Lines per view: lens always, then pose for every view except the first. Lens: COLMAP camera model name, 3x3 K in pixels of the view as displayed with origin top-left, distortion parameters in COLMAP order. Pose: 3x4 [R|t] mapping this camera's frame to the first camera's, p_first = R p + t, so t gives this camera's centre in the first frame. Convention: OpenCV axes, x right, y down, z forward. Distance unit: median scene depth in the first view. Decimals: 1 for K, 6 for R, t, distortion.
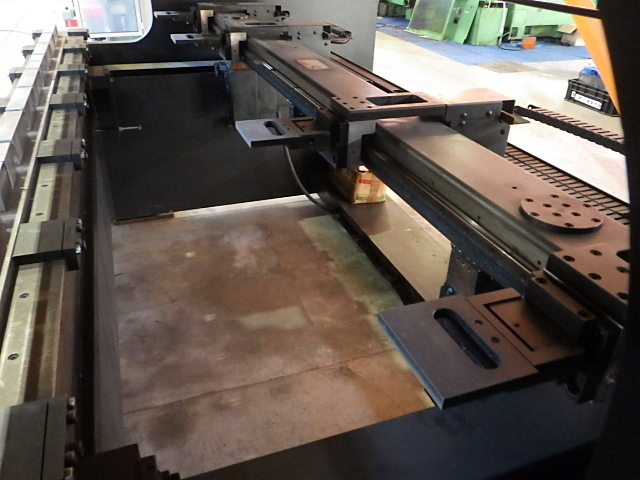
lens RADIAL K [[528.2, 0, 319.4], [0, 528.2, 242.0], [0, 0, 1]] dist [-0.001677, -0.005455]
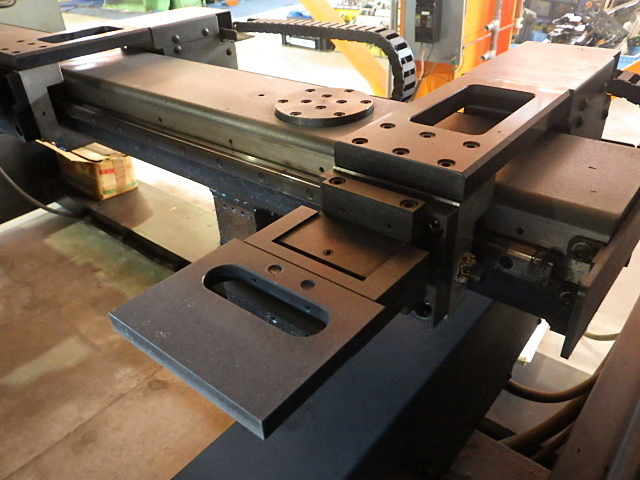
lens RADIAL K [[528.2, 0, 319.4], [0, 528.2, 242.0], [0, 0, 1]] dist [-0.001677, -0.005455]
pose [[0.864802, -0.328009, 0.380168, 0.051710], [0.312130, 0.944255, 0.104676, 0.031761], [-0.393310, 0.028138, 0.918975, 0.173401]]
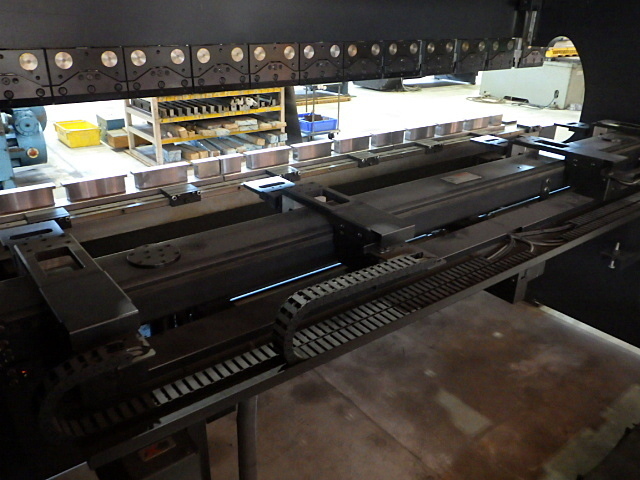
lens RADIAL K [[528.2, 0, 319.4], [0, 528.2, 242.0], [0, 0, 1]] dist [-0.001677, -0.005455]
pose [[0.302268, 0.366244, -0.880056, 1.189760], [-0.489330, 0.851930, 0.186472, -0.368304], [0.818040, 0.374273, 0.436726, 0.440117]]
